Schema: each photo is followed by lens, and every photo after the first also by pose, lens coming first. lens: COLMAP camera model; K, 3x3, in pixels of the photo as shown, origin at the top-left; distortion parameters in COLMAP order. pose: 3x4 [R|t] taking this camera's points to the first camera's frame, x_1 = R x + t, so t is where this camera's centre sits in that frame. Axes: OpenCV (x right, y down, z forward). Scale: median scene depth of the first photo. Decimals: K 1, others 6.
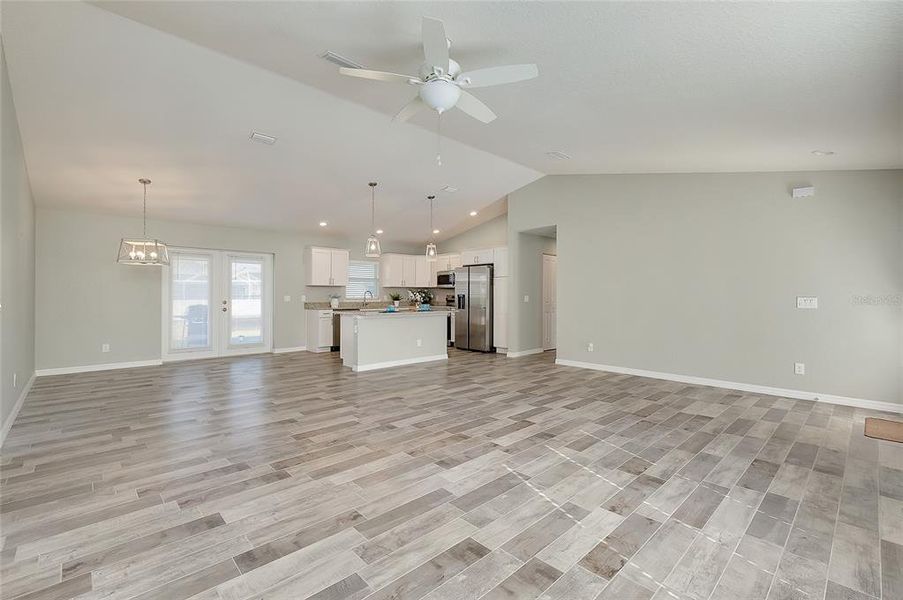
lens RADIAL K [[405.6, 0, 438.2], [0, 405.6, 299.9], [0, 0, 1]] dist [-0.001121, -0.000461]
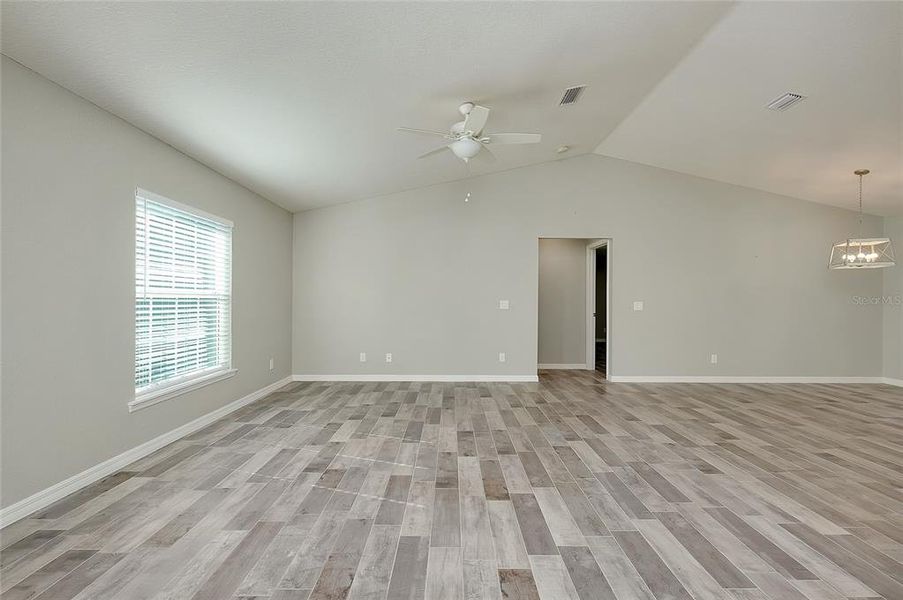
lens RADIAL K [[406.5, 0, 463.0], [0, 406.5, 300.0], [0, 0, 1]] dist [0.000493, -0.000058]
pose [[-0.652167, -0.005958, -0.758052, 0.704541], [-0.015634, 0.999862, 0.005592, -0.014533], [0.757914, 0.015498, -0.652170, 1.288179]]
